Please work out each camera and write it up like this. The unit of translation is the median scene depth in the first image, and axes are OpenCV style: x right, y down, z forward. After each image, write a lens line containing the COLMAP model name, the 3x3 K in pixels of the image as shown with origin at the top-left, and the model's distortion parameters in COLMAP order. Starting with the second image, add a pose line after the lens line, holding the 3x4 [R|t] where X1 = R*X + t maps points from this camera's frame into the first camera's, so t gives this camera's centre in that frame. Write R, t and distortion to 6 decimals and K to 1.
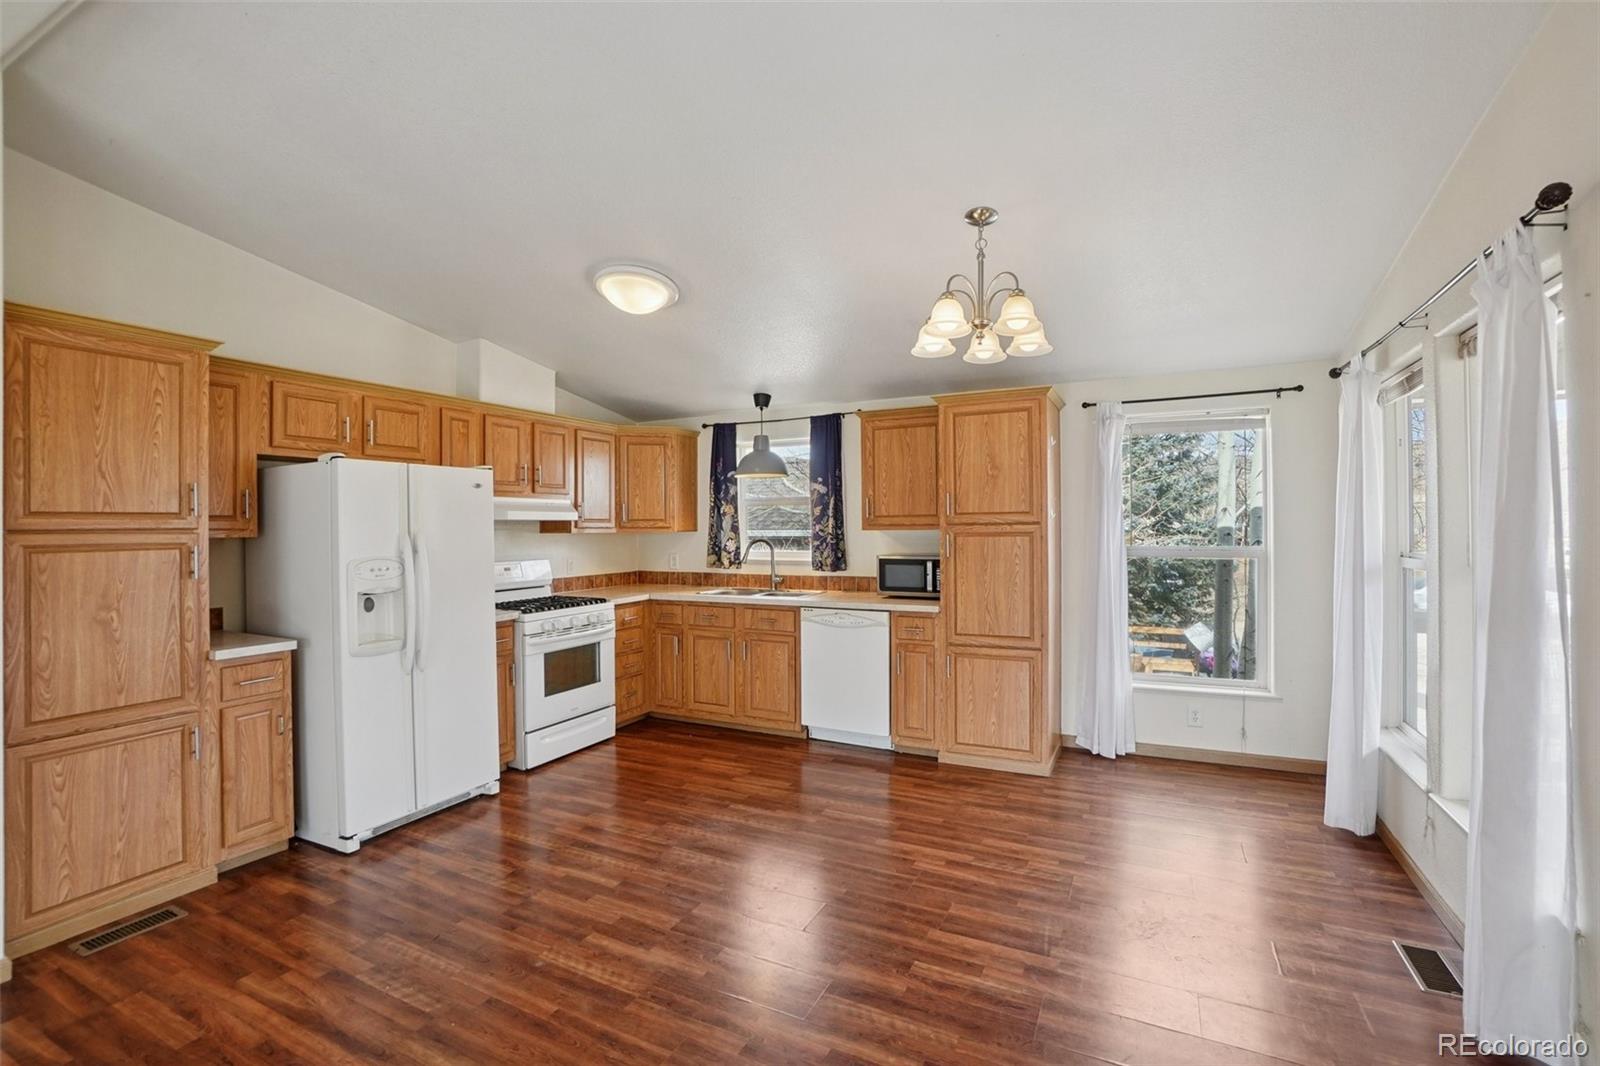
lens RADIAL K [[726.9, 0, 790.2], [0, 726.9, 520.4], [0, 0, 1]] dist [-0.045283, 0.013298]
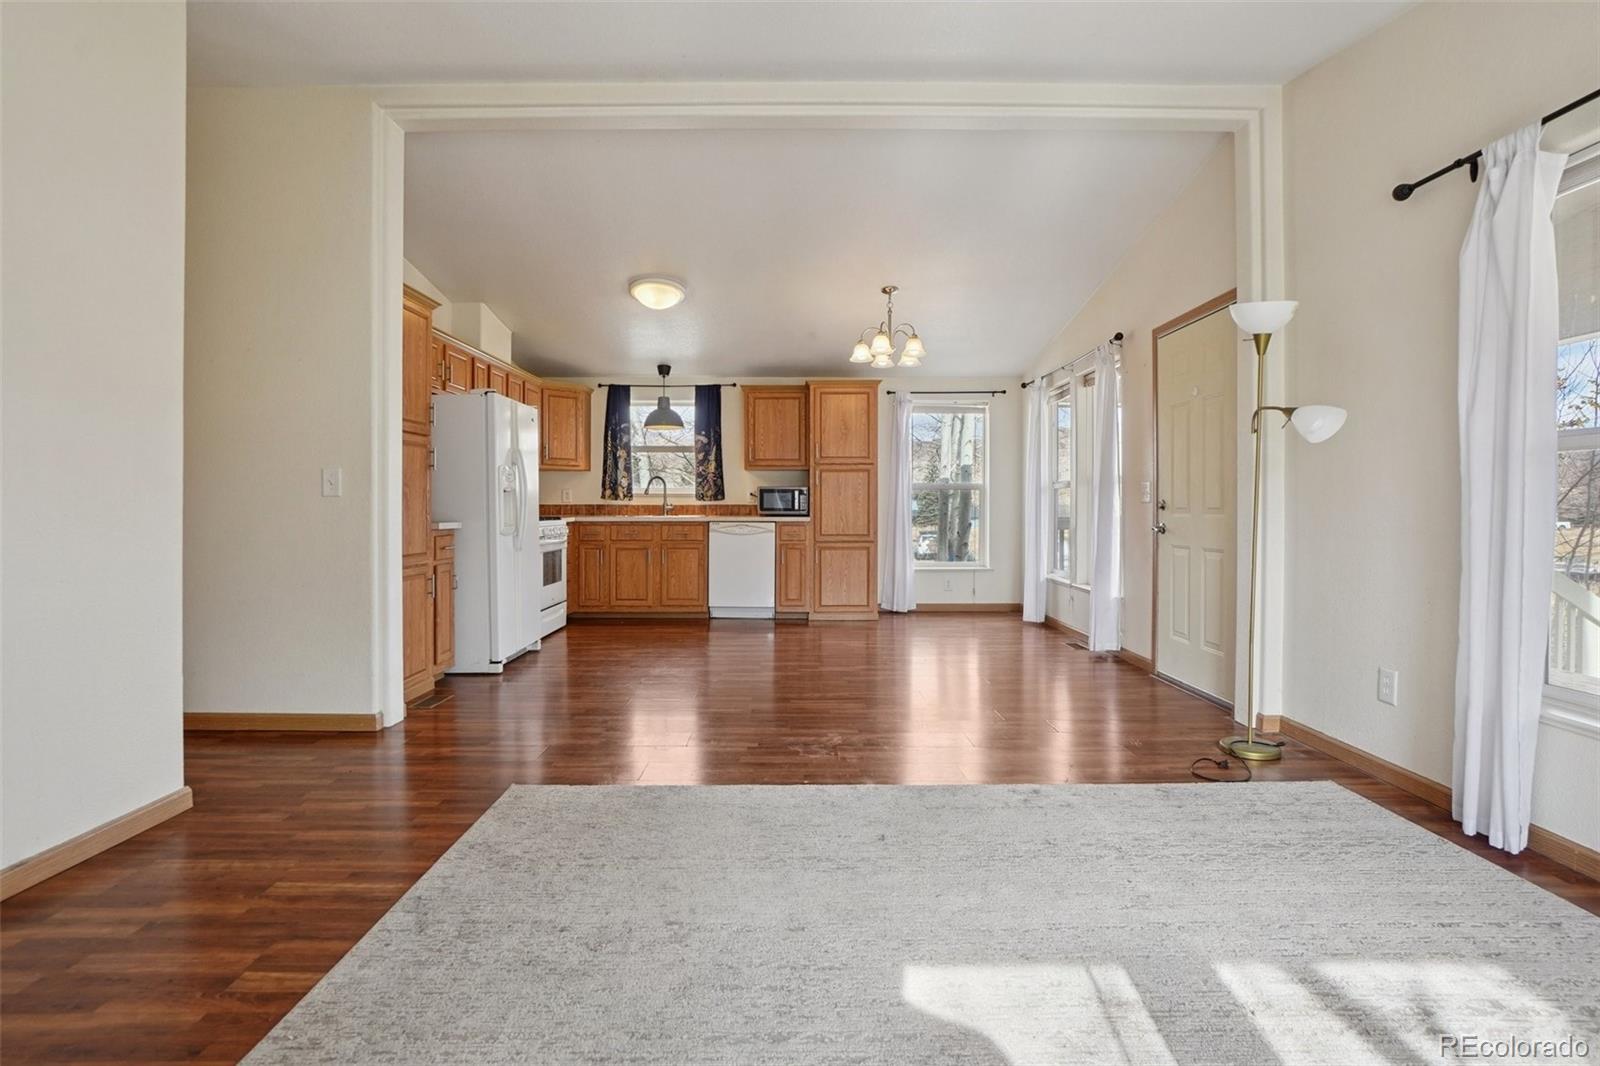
lens RADIAL K [[794.3, 0, 784.9], [0, 794.3, 502.8], [0, 0, 1]] dist [-0.042642, 0.017772]
pose [[0.893784, 0.013021, 0.448309, -0.588557], [-0.013694, 0.999905, -0.001741, 0.090352], [-0.448289, -0.004583, 0.893877, -0.468741]]
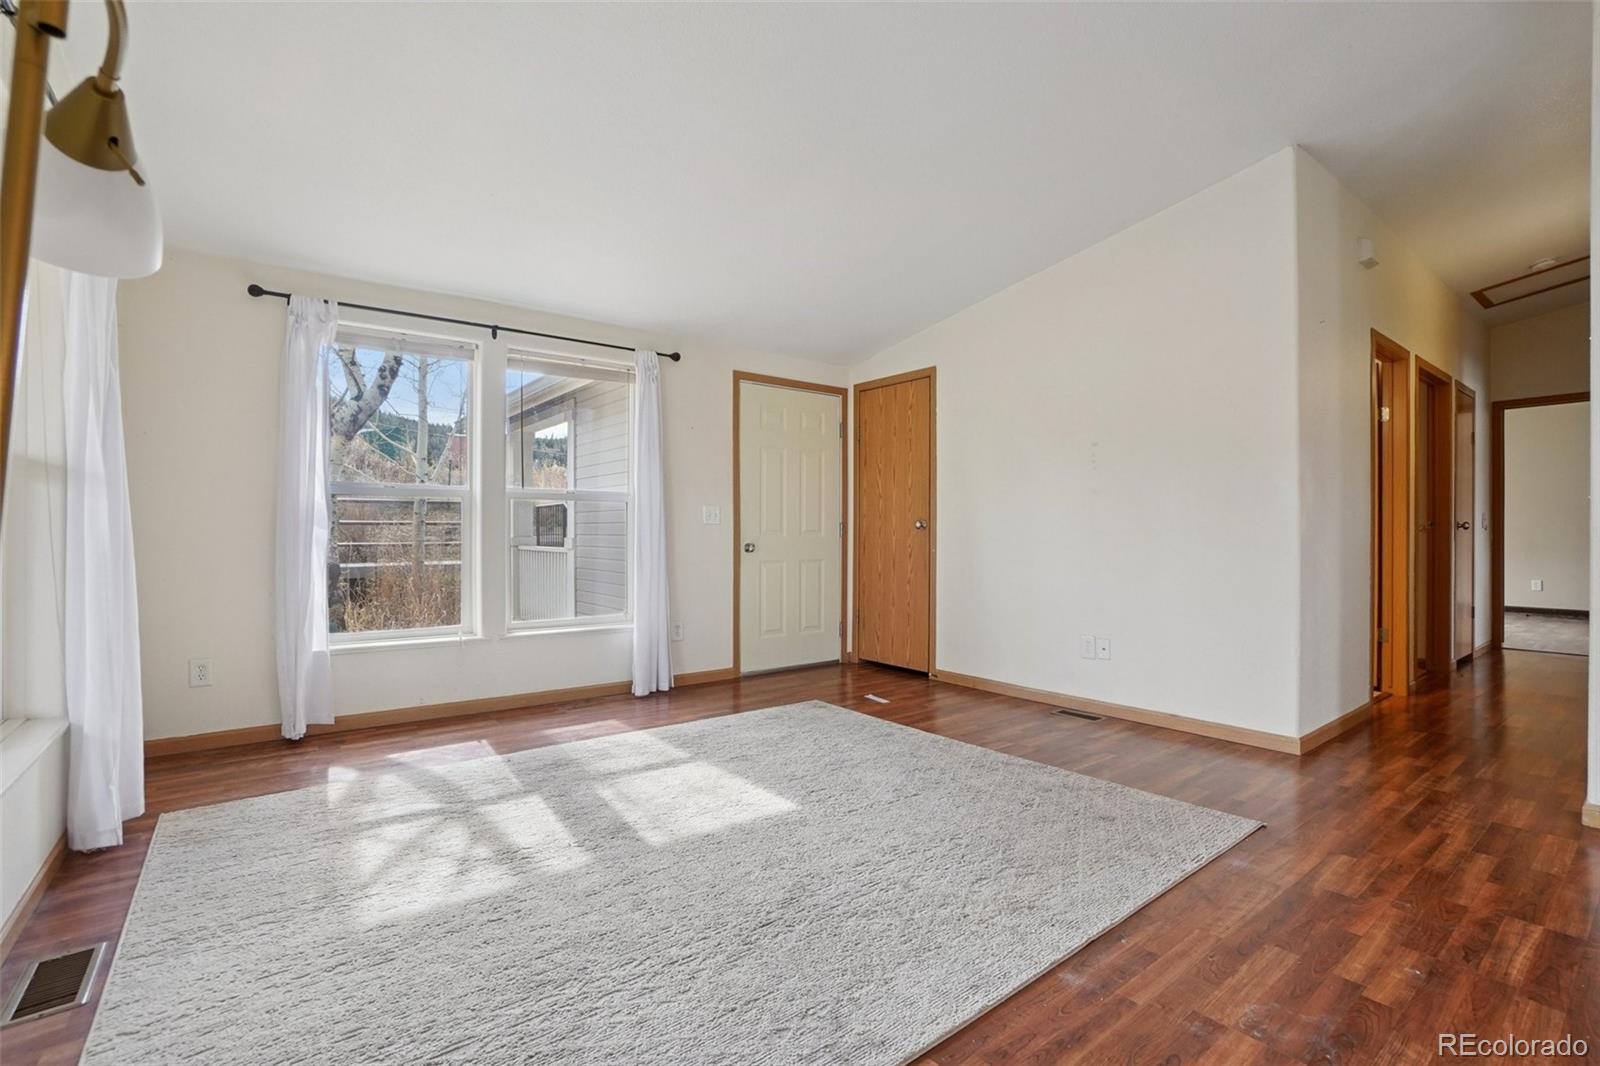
lens RADIAL K [[726.9, 0, 794.1], [0, 726.9, 537.7], [0, 0, 1]] dist [-0.045283, 0.013298]
pose [[-0.420909, 0.015169, -0.906976, 0.179611], [0.011247, 0.999871, 0.011504, 0.091456], [0.907033, -0.005359, -0.421025, 0.127279]]
